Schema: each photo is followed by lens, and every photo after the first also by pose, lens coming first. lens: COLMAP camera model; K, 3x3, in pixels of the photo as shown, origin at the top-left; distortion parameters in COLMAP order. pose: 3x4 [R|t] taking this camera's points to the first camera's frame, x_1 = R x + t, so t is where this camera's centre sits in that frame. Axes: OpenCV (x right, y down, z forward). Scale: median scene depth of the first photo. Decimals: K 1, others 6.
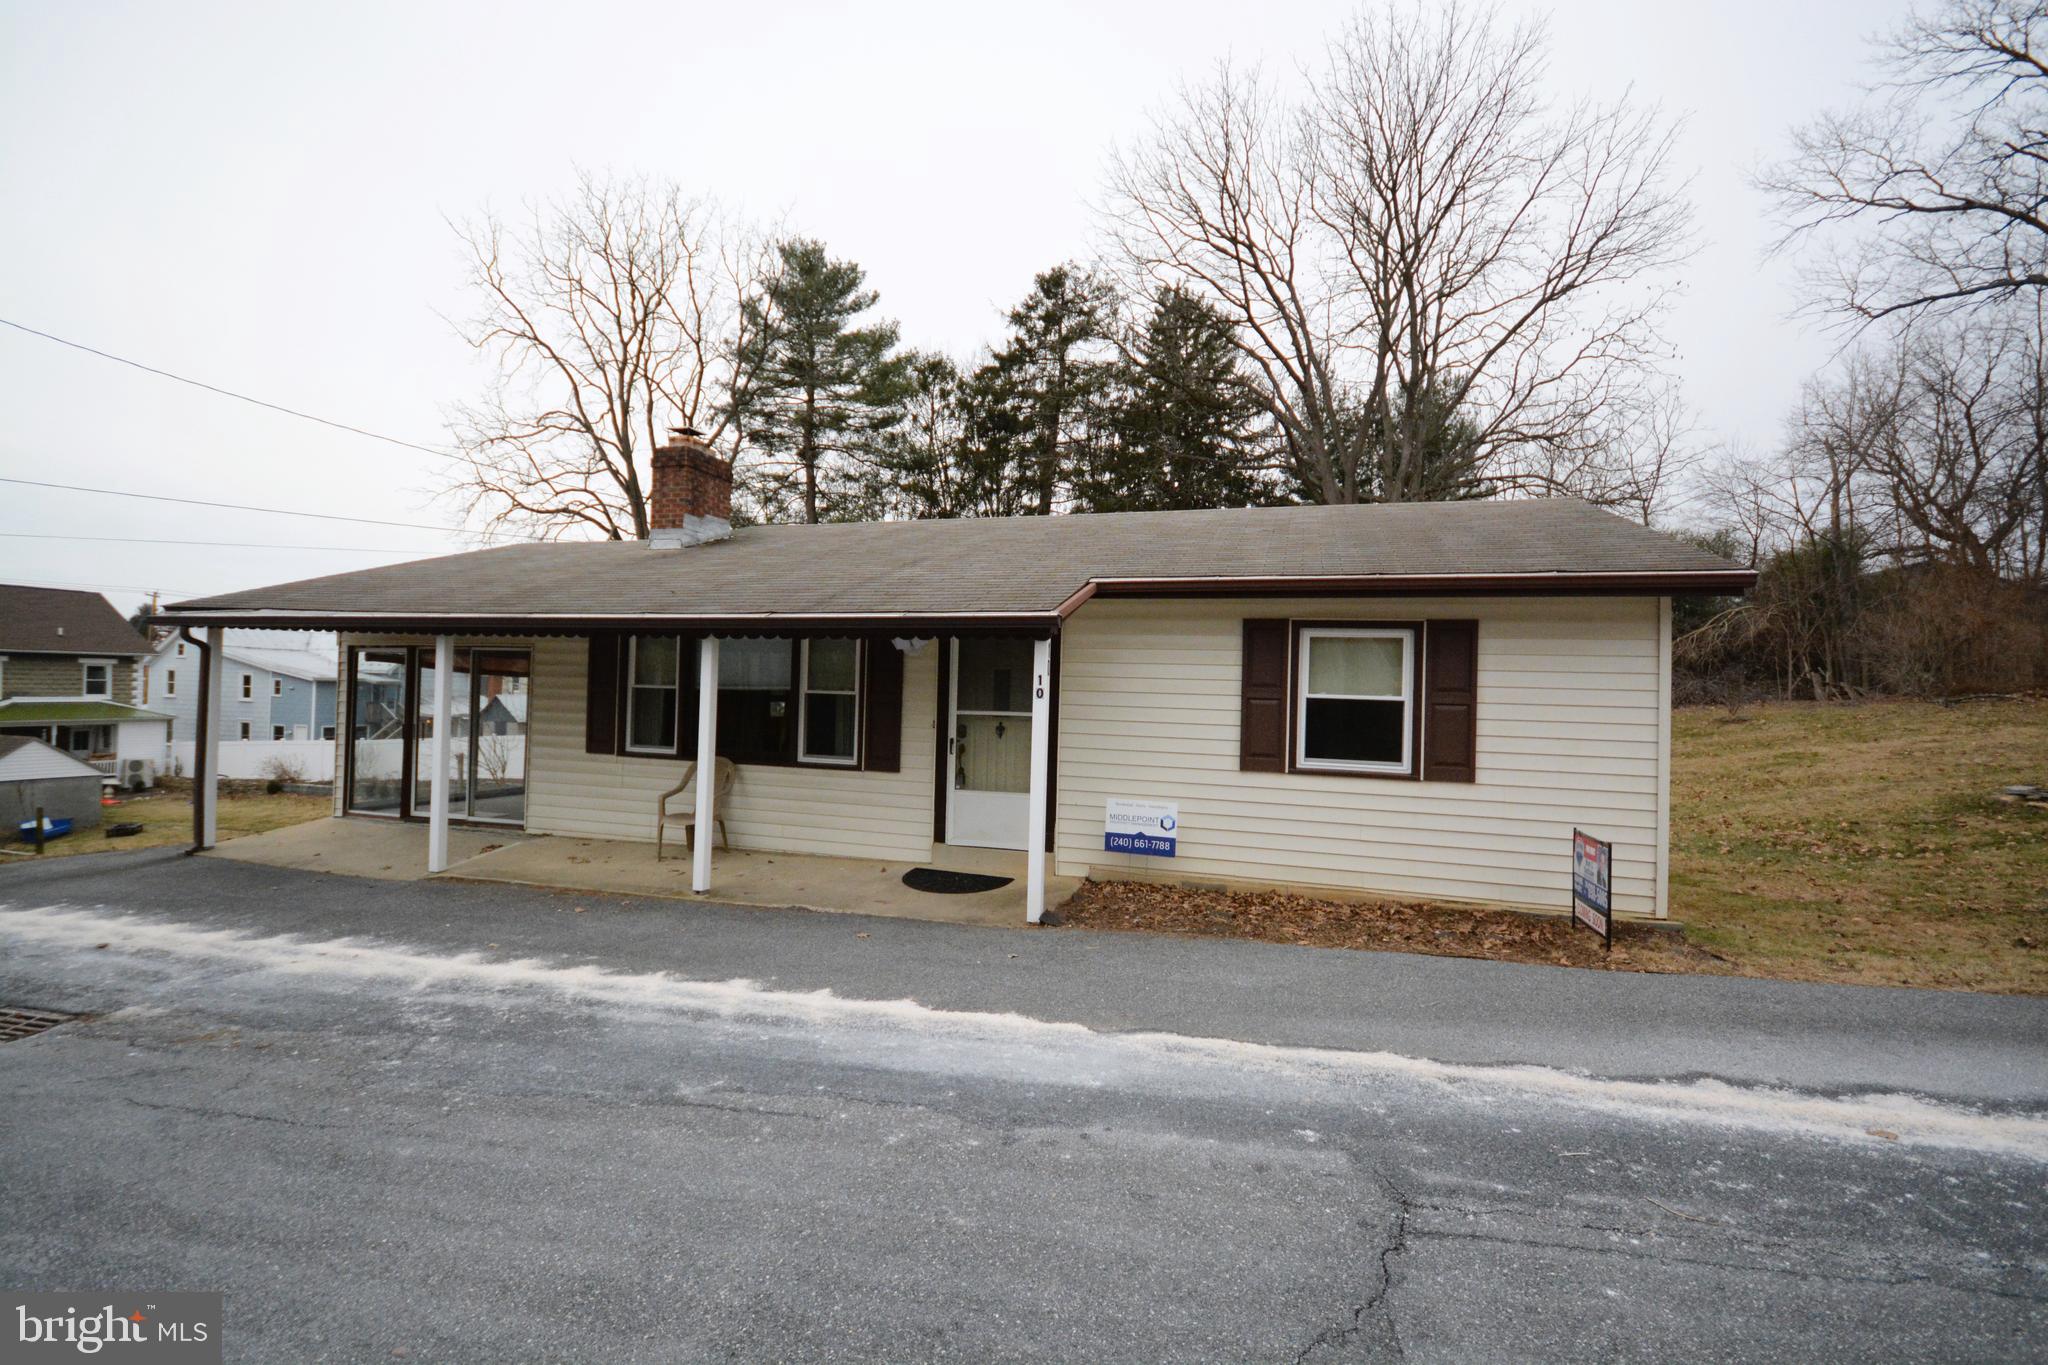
lens RADIAL K [[897.7, 0, 1022.9], [0, 897.7, 684.3], [0, 0, 1]] dist [0.003811, -0.007113]
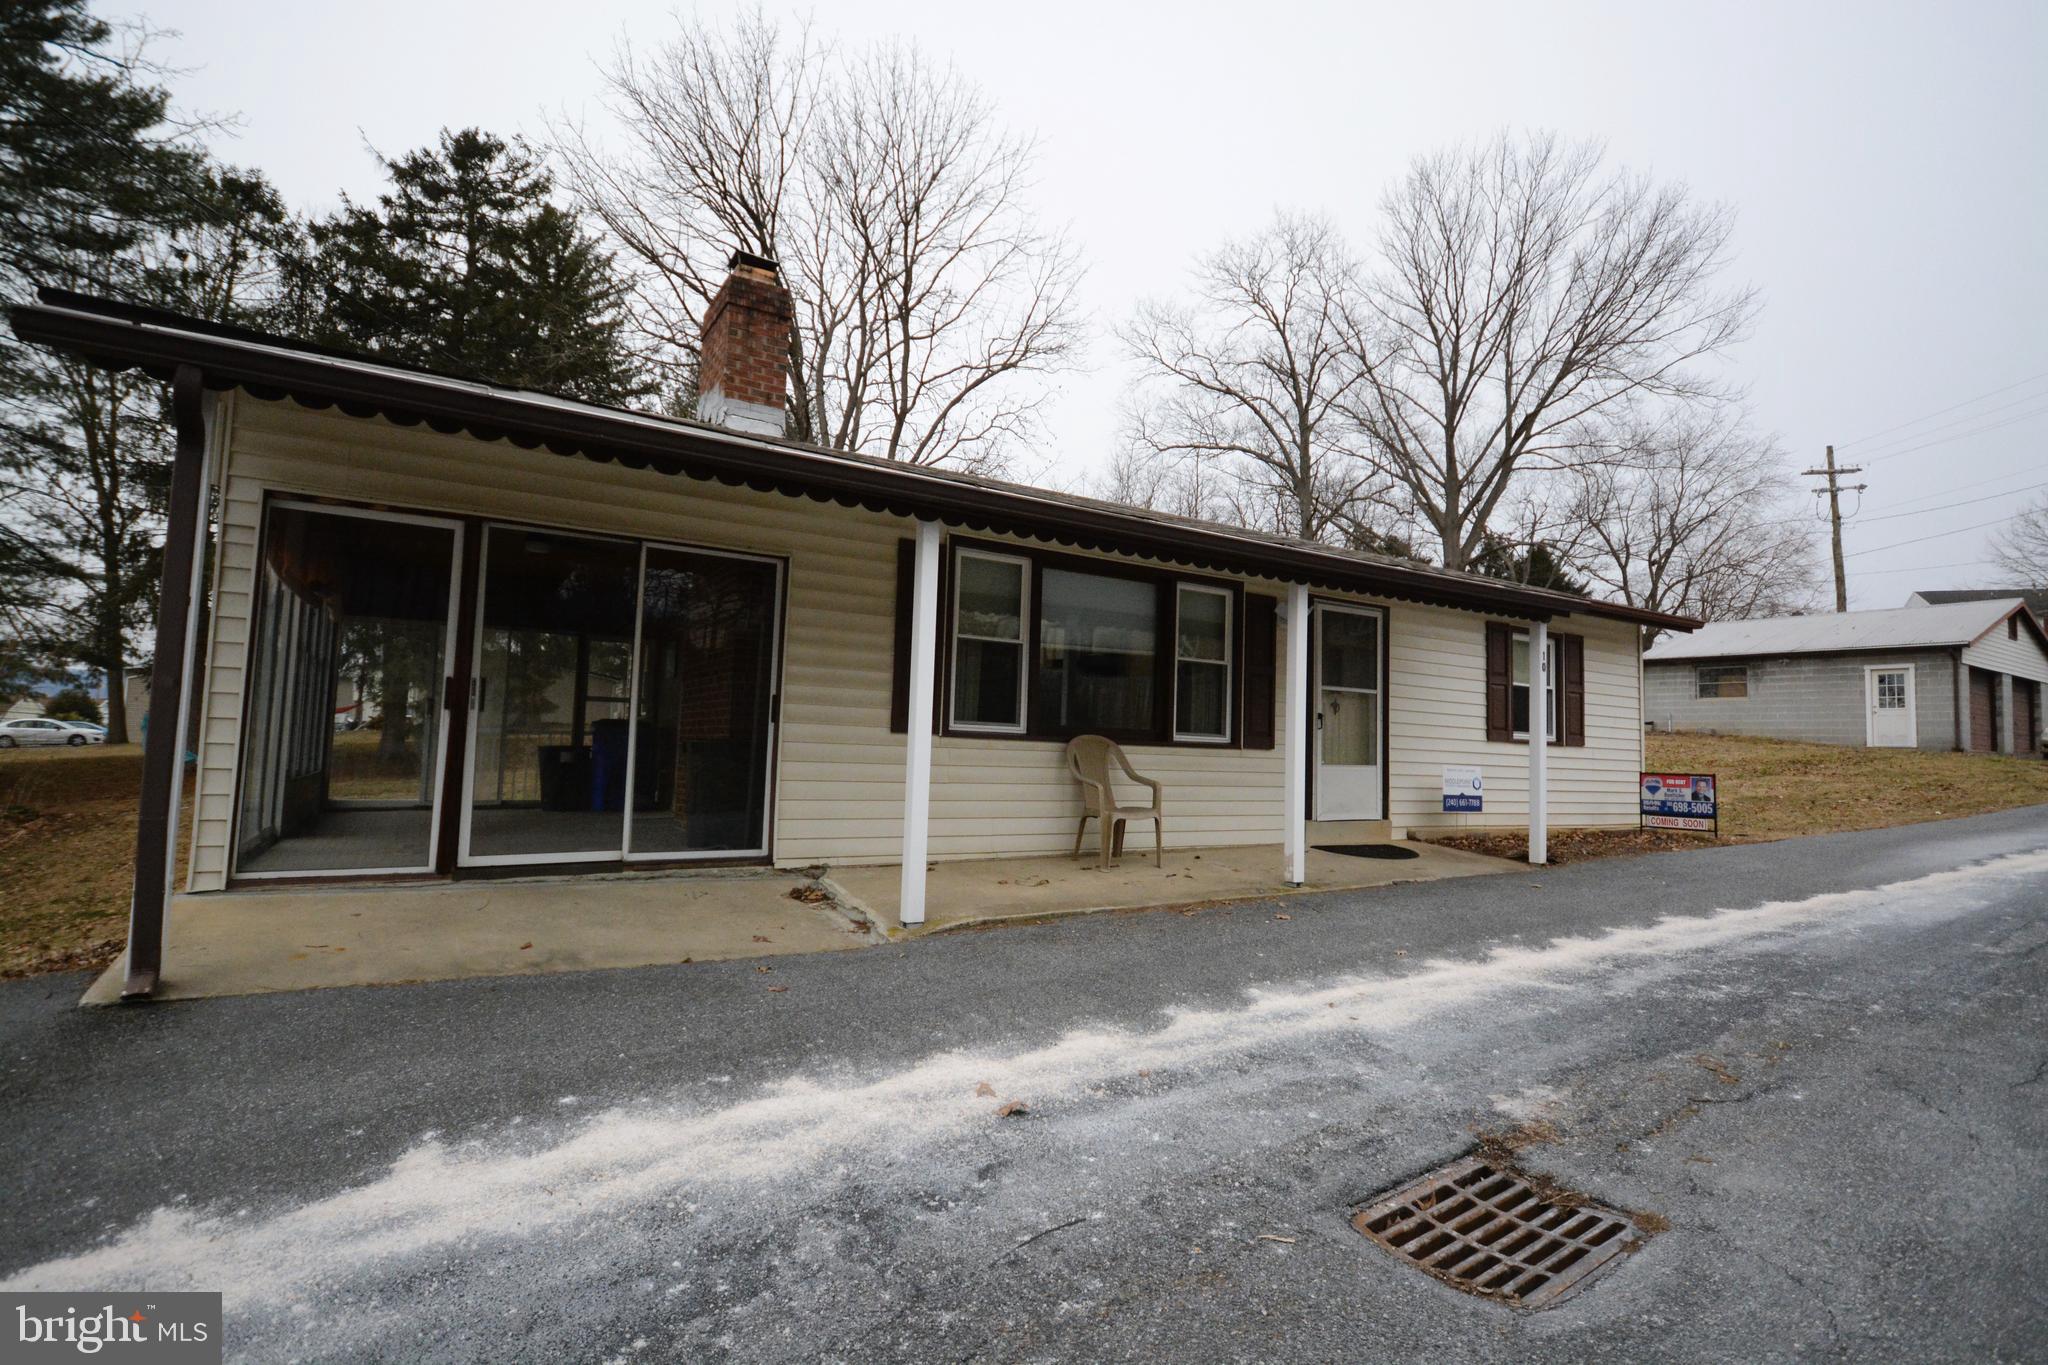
lens RADIAL K [[993.1, 0, 1006.3], [0, 993.1, 670.5], [0, 0, 1]] dist [-0.000365, -0.000765]
pose [[0.651234, 0.055593, 0.756838, -1.230432], [-0.022431, 0.998287, -0.054028, 0.086265], [-0.758545, 0.018208, 0.651366, 0.589117]]
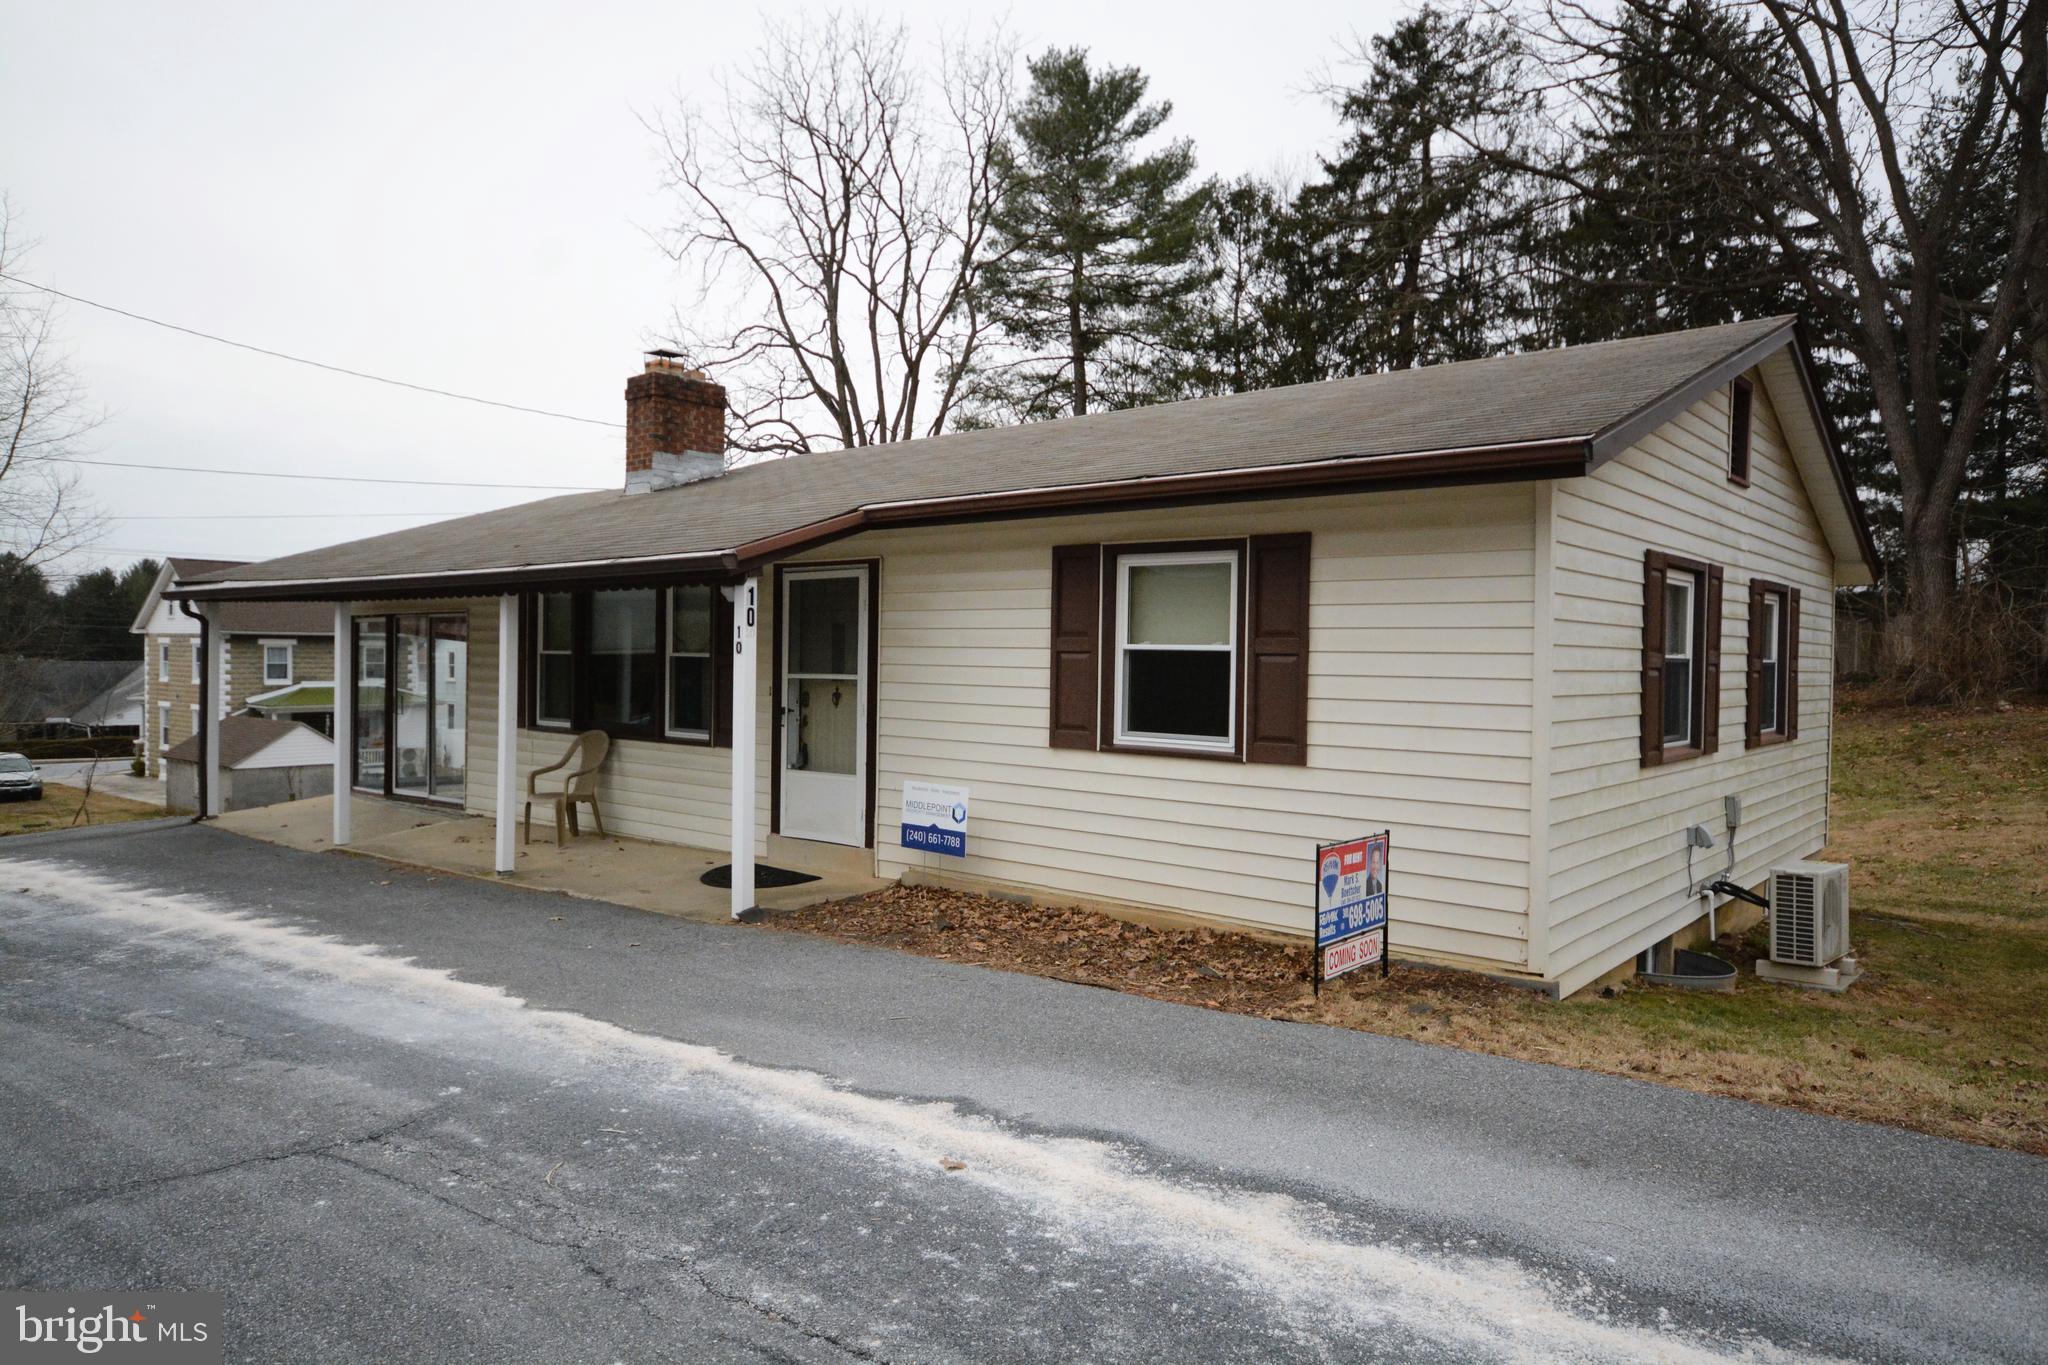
lens RADIAL K [[1301.4, 0, 1025.5], [0, 1301.4, 678.9], [0, 0, 1]] dist [0.016511, 0.007717]
pose [[0.922404, -0.007985, -0.386144, 0.633535], [0.013712, 0.999833, 0.012080, 0.024294], [0.385983, -0.016438, 0.922359, -0.018808]]
